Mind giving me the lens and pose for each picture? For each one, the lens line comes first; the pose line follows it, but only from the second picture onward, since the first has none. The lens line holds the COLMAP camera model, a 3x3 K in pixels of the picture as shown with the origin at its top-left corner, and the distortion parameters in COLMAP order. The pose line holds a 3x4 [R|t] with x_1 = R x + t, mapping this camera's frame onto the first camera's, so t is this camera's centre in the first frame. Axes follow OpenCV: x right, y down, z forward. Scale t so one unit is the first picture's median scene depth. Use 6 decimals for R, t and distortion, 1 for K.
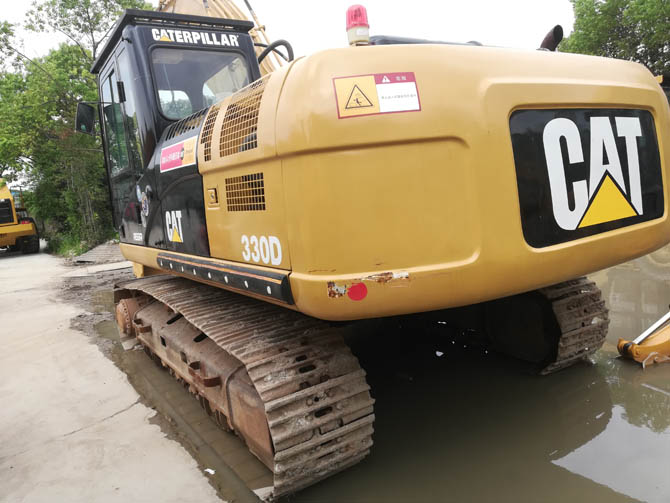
lens RADIAL K [[505.5, 0, 335.0], [0, 505.5, 251.5], [0, 0, 1]] dist [0.090327, -0.097218]
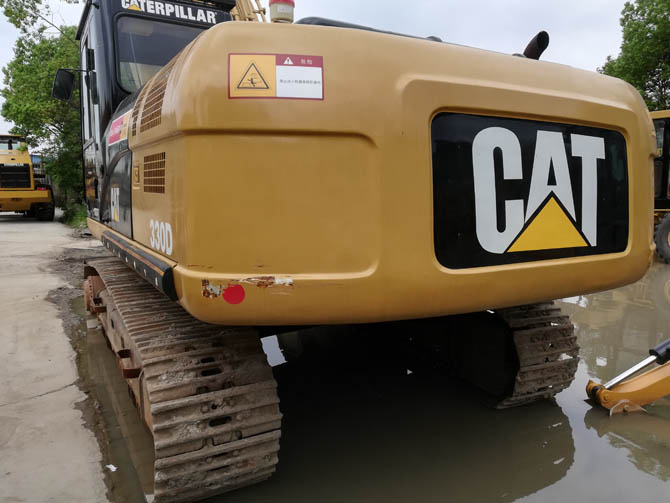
lens RADIAL K [[518.3, 0, 335.9], [0, 518.3, 249.9], [0, 0, 1]] dist [0.067393, -0.060835]
pose [[0.992550, 0.112822, -0.045989, 0.184194], [-0.113061, 0.993585, -0.002625, -0.011359], [0.045398, 0.007805, 0.998938, 0.066152]]
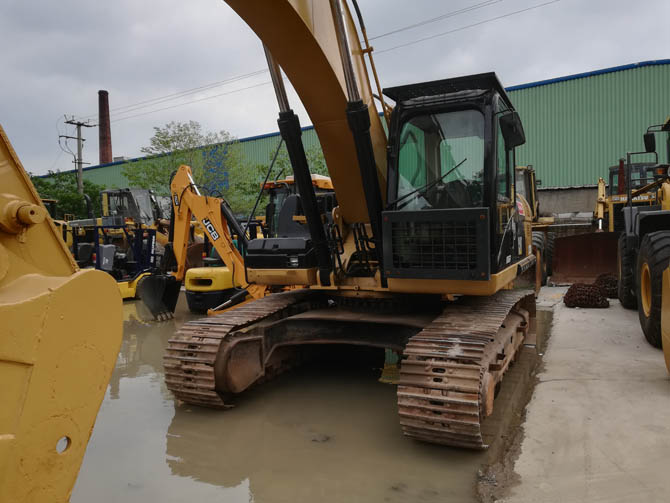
lens RADIAL K [[505.5, 0, 335.0], [0, 505.5, 251.5], [0, 0, 1]] dist [0.090327, -0.097218]
pose [[-0.505615, 0.085035, 0.858558, -1.988404], [0.188238, 0.982029, 0.013591, -0.236810], [-0.841974, 0.168485, -0.512536, 3.222846]]
